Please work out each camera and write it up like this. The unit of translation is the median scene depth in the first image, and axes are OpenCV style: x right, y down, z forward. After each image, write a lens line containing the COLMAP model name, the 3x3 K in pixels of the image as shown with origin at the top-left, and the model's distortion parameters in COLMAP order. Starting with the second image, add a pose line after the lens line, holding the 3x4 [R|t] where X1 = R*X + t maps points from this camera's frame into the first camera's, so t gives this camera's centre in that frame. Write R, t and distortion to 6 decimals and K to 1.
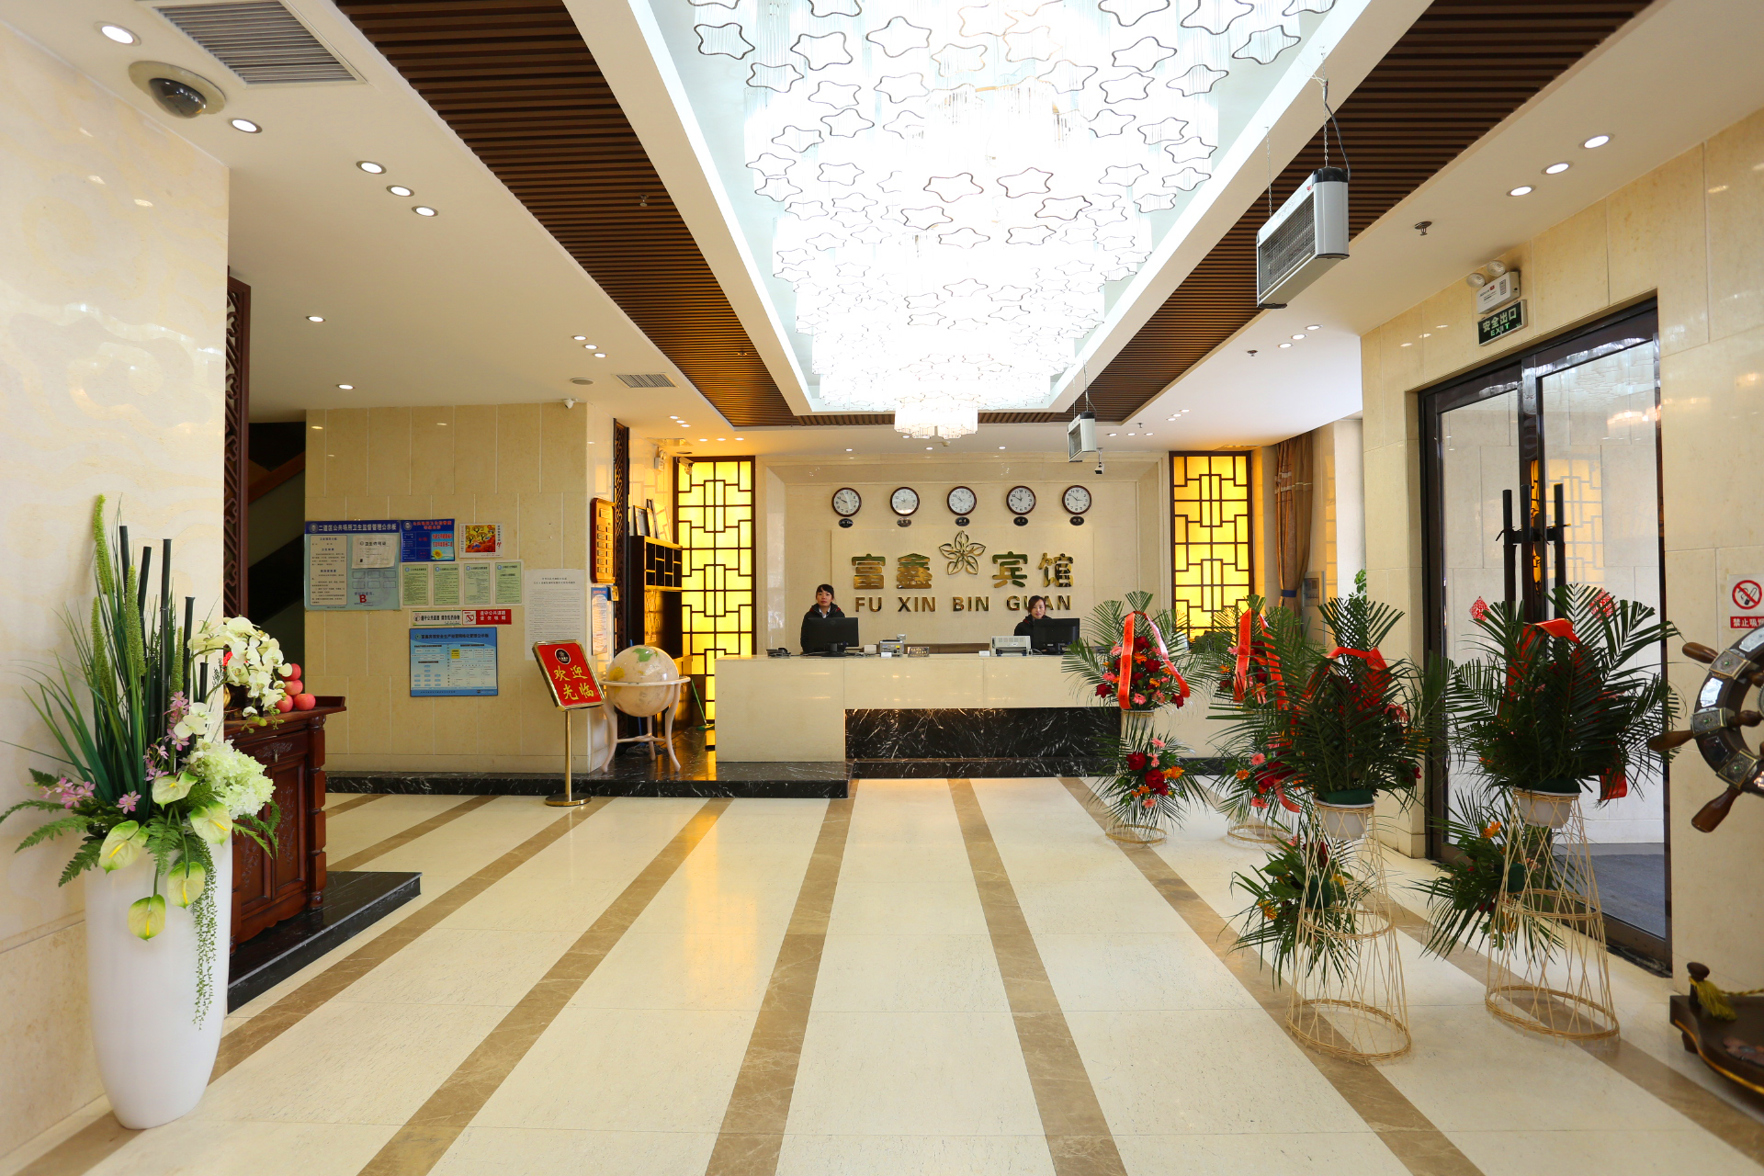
lens RADIAL K [[885.1, 0, 882.0], [0, 885.1, 588.0], [0, 0, 1]] dist [-0.095945, 0.057121]
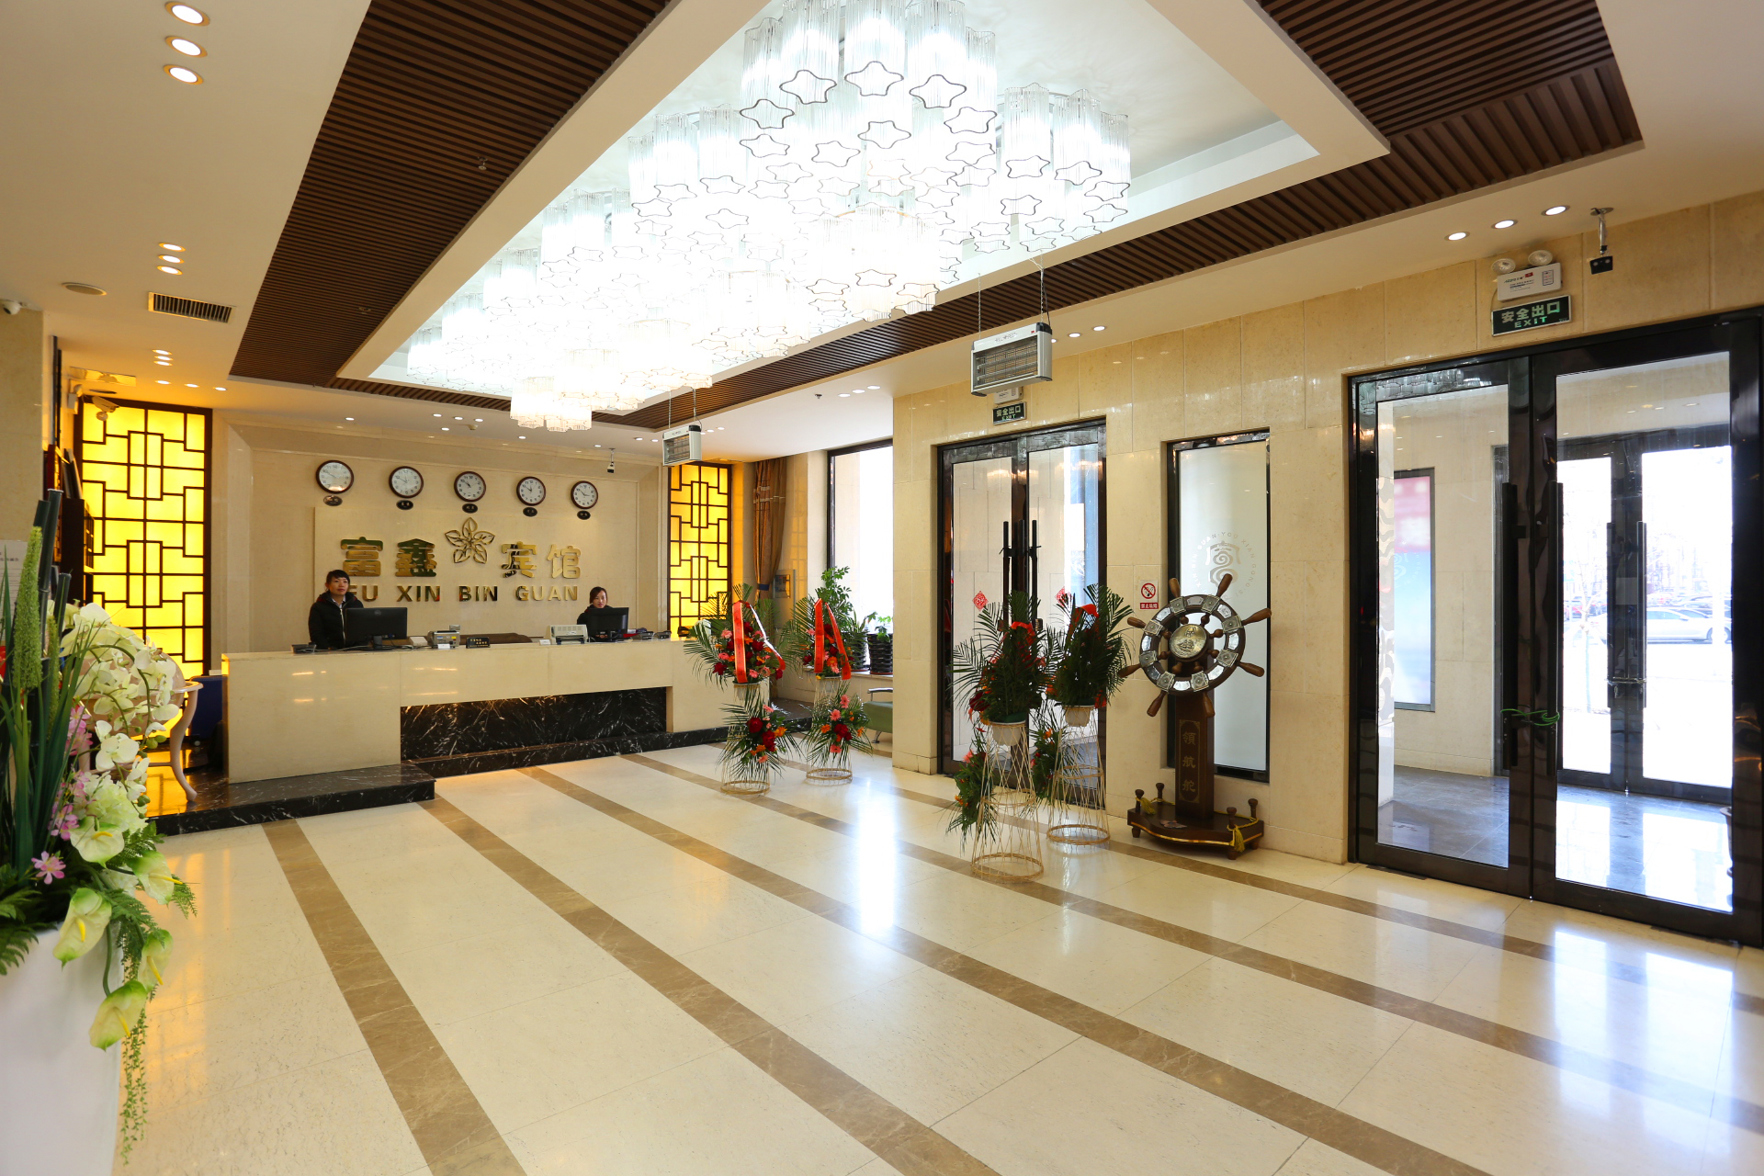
lens RADIAL K [[885.1, 0, 882.0], [0, 885.1, 588.0], [0, 0, 1]] dist [-0.095945, 0.057121]
pose [[0.718346, 0.011347, 0.695594, -0.272281], [-0.017364, 0.999848, 0.001621, 0.002819], [-0.695470, -0.013243, 0.718433, 0.007213]]
